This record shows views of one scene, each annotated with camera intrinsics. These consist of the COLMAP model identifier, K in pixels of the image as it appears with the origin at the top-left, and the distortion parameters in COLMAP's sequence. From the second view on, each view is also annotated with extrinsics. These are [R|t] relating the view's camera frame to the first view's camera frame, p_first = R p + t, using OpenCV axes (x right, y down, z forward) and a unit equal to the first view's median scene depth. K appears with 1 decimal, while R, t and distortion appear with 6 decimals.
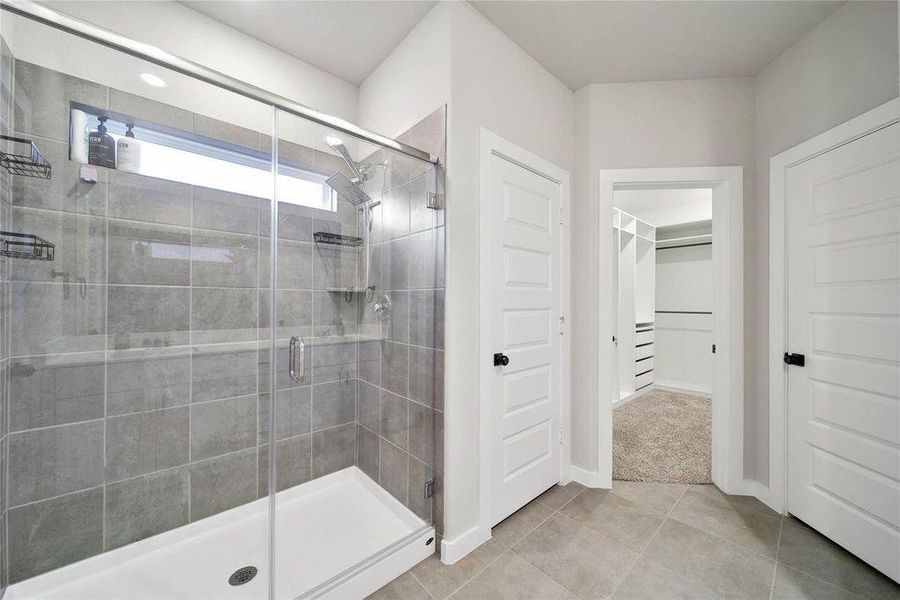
lens RADIAL K [[327.2, 0, 453.9], [0, 327.2, 302.0], [0, 0, 1]] dist [-0.002481, -0.000414]
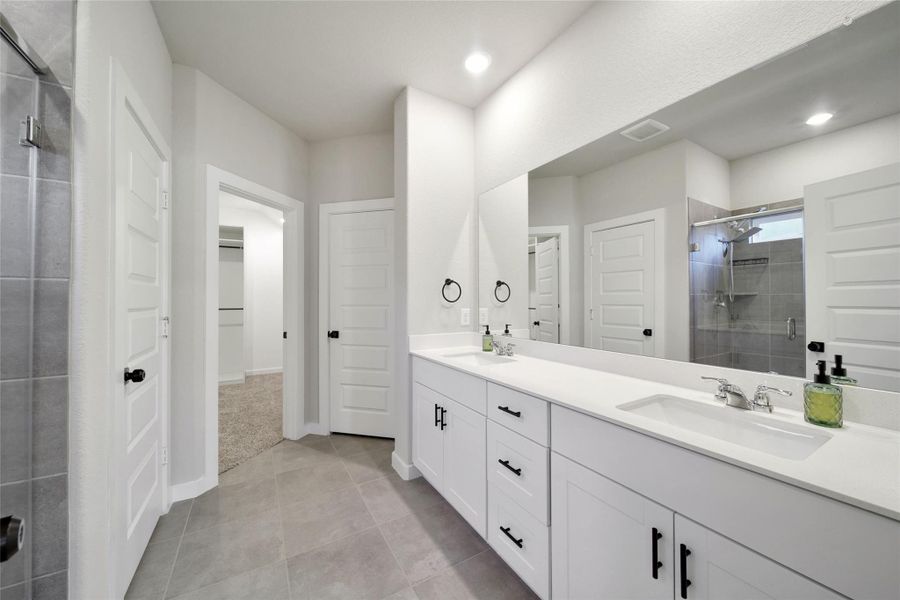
lens RADIAL K [[327.2, 0, 450.9], [0, 327.2, 299.2], [0, 0, 1]] dist [-0.002481, -0.000414]
pose [[0.192351, -0.002660, 0.981323, -0.408694], [0.003031, 0.999993, 0.002117, -0.000916], [-0.981321, 0.002567, 0.192358, 0.112187]]
